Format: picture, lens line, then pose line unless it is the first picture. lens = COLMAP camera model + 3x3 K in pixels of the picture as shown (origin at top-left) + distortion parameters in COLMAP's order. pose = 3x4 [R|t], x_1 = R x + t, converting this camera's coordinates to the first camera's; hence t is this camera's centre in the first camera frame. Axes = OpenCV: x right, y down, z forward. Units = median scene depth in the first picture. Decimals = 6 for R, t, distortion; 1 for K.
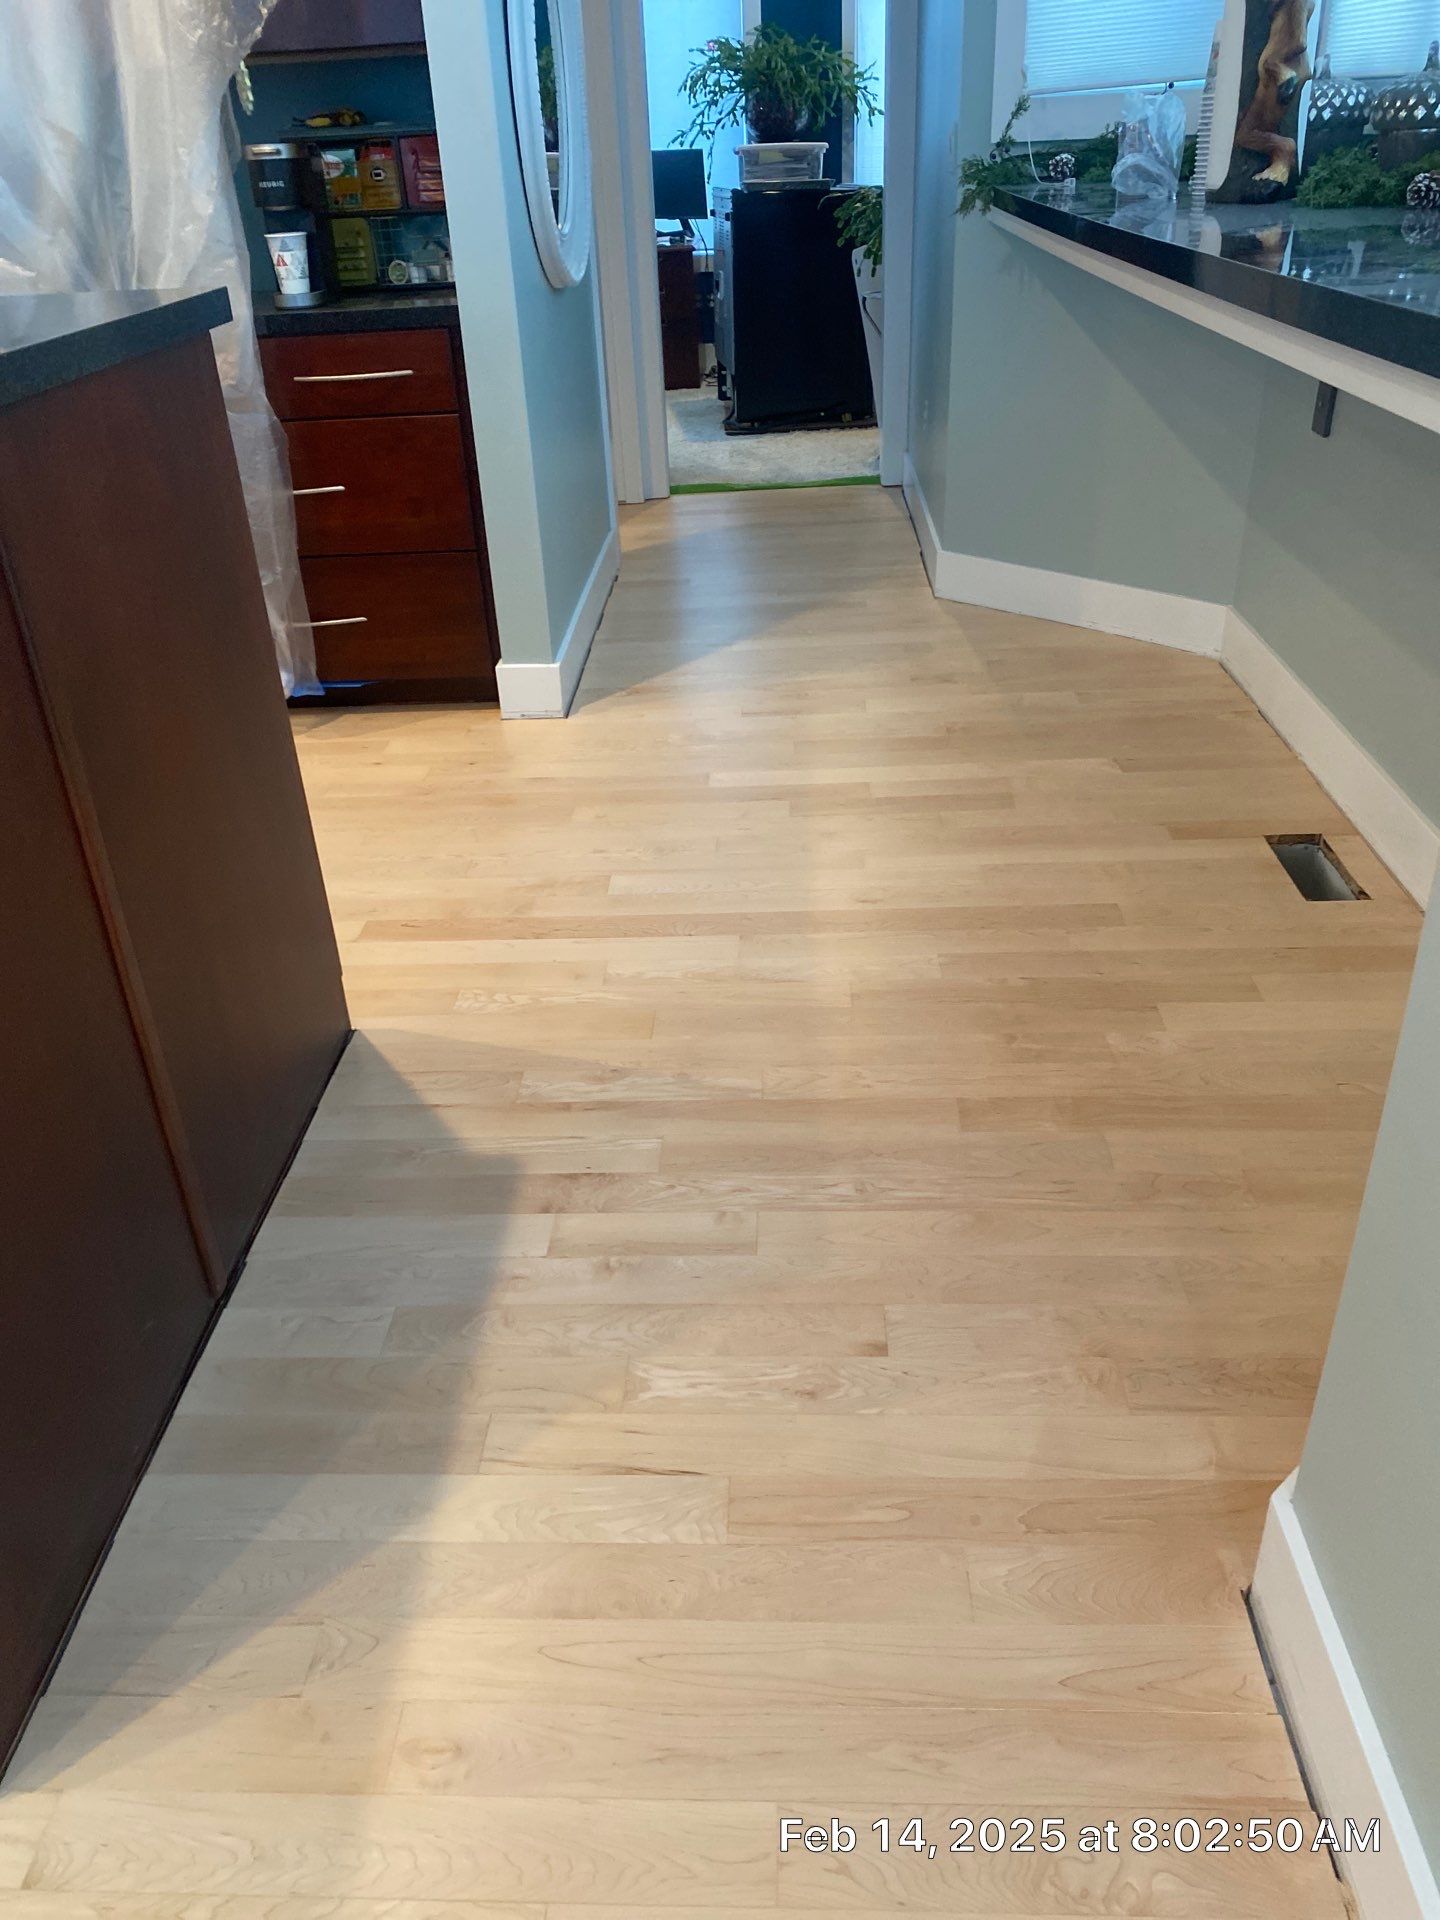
lens RADIAL K [[1451.3, 0, 716.5], [0, 1451.3, 942.1], [0, 0, 1]] dist [0.060617, -0.080501]
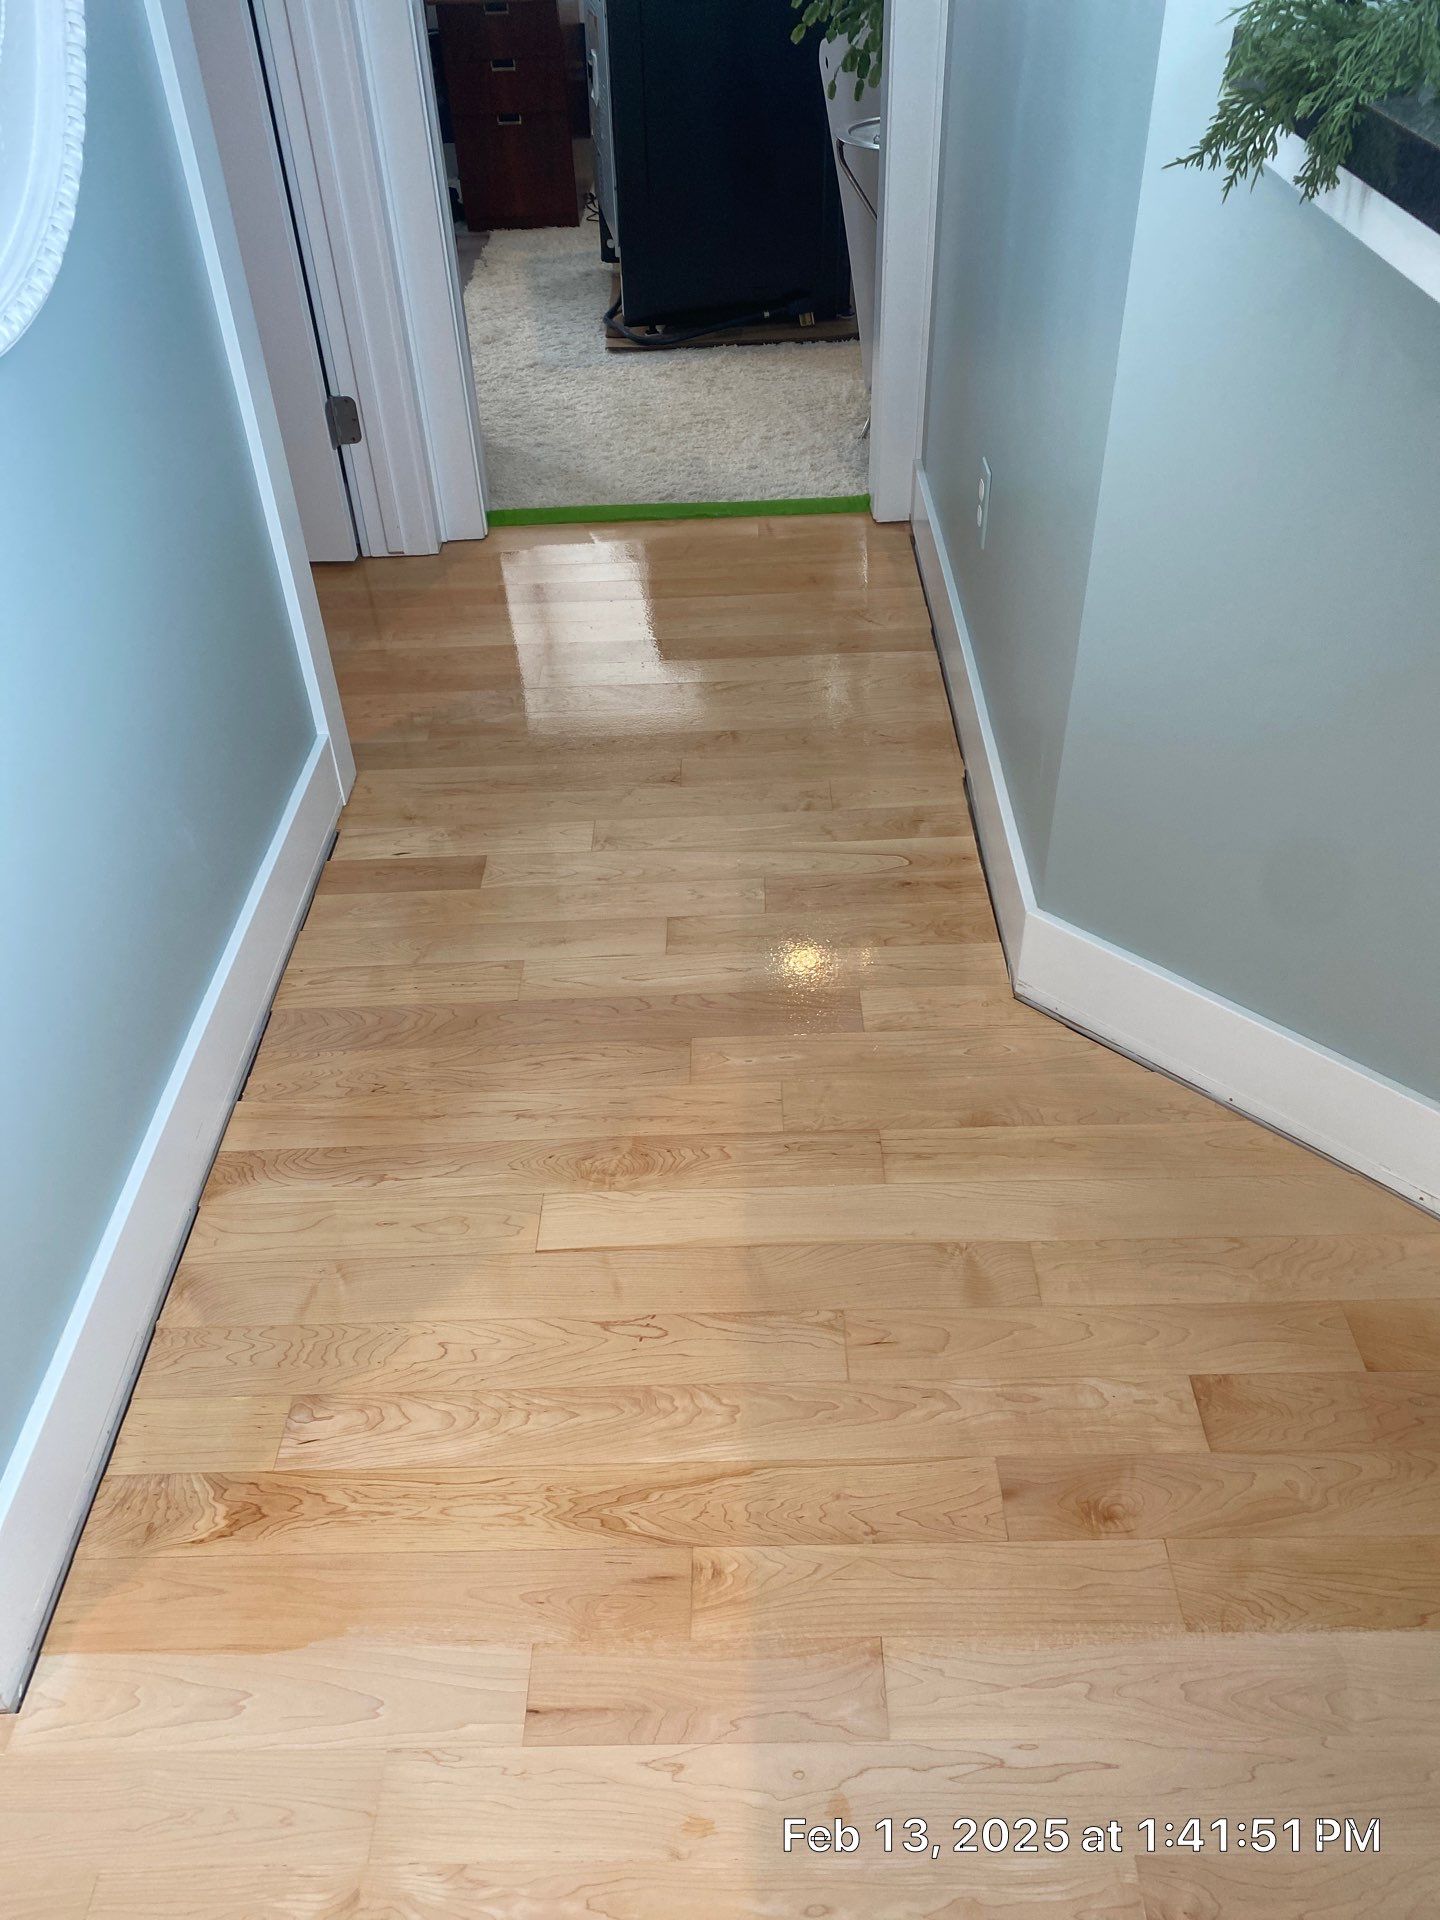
lens RADIAL K [[1451.3, 0, 716.5], [0, 1451.3, 942.1], [0, 0, 1]] dist [0.060617, -0.080501]
pose [[0.999393, -0.015593, 0.031160, 0.033902], [0.009967, 0.984843, 0.173159, -0.245813], [-0.033387, -0.172743, 0.984401, 0.424419]]
